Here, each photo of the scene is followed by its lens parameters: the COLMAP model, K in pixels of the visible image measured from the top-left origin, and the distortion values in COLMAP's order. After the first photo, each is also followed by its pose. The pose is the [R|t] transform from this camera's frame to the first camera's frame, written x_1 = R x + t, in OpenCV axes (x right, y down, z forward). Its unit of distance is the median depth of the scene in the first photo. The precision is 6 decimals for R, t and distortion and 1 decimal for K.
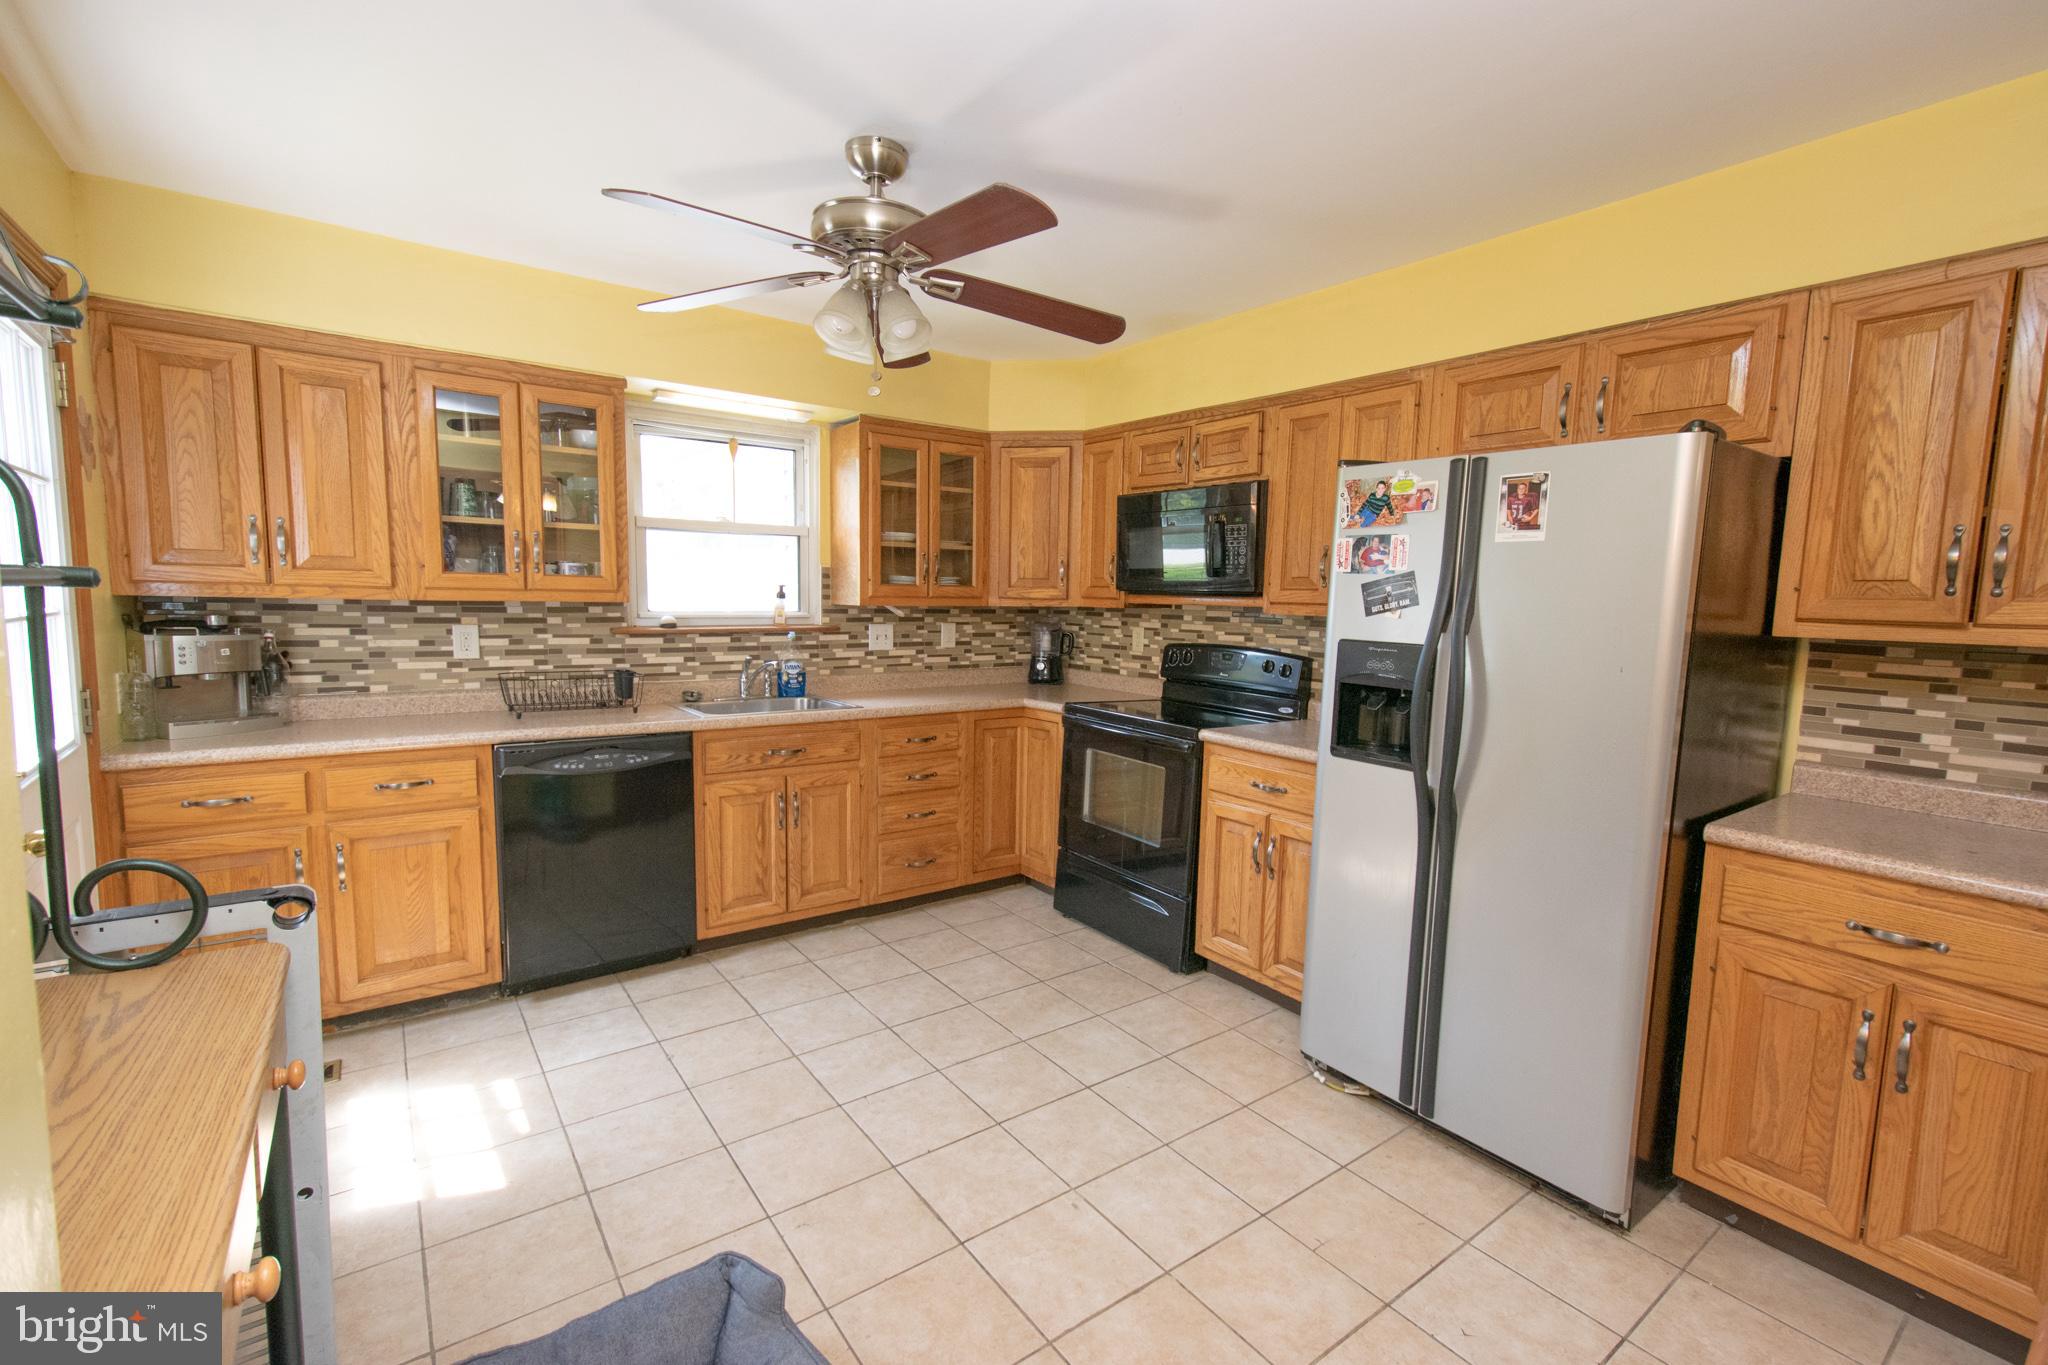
lens RADIAL K [[900.0, 0, 1024.0], [0, 900.0, 682.5], [0, 0, 1]] dist [0.016973, -0.000346]
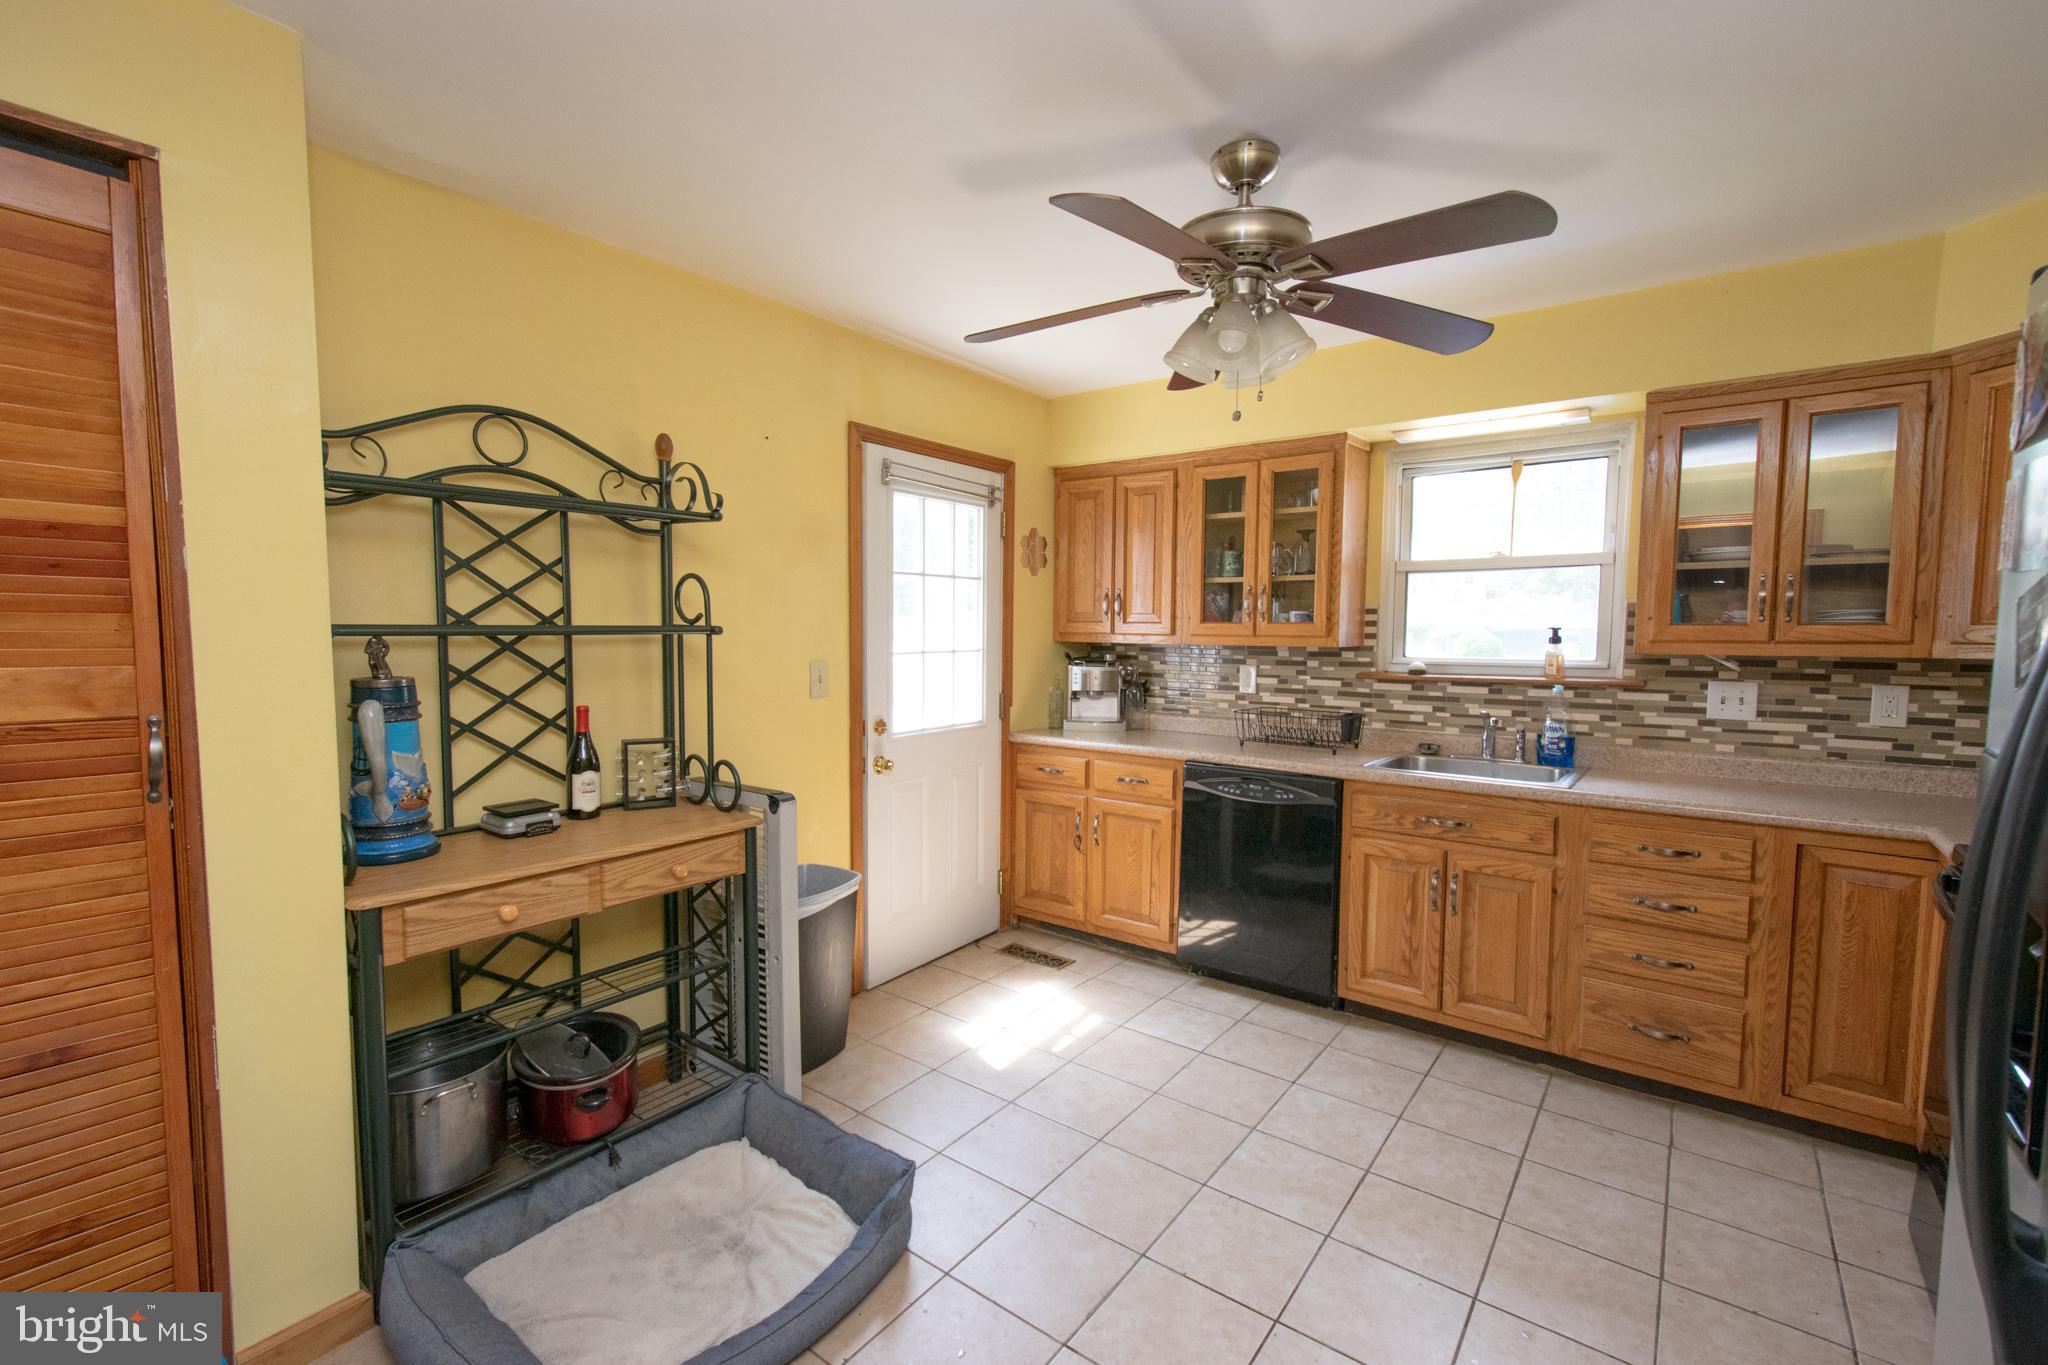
lens RADIAL K [[890.7, 0, 1030.4], [0, 890.7, 682.2], [0, 0, 1]] dist [0.001936, -0.000219]
pose [[0.276879, 0.038412, -0.960137, 0.433188], [-0.096916, 0.995222, 0.011867, -0.026571], [0.956005, 0.089766, 0.279279, 0.381373]]
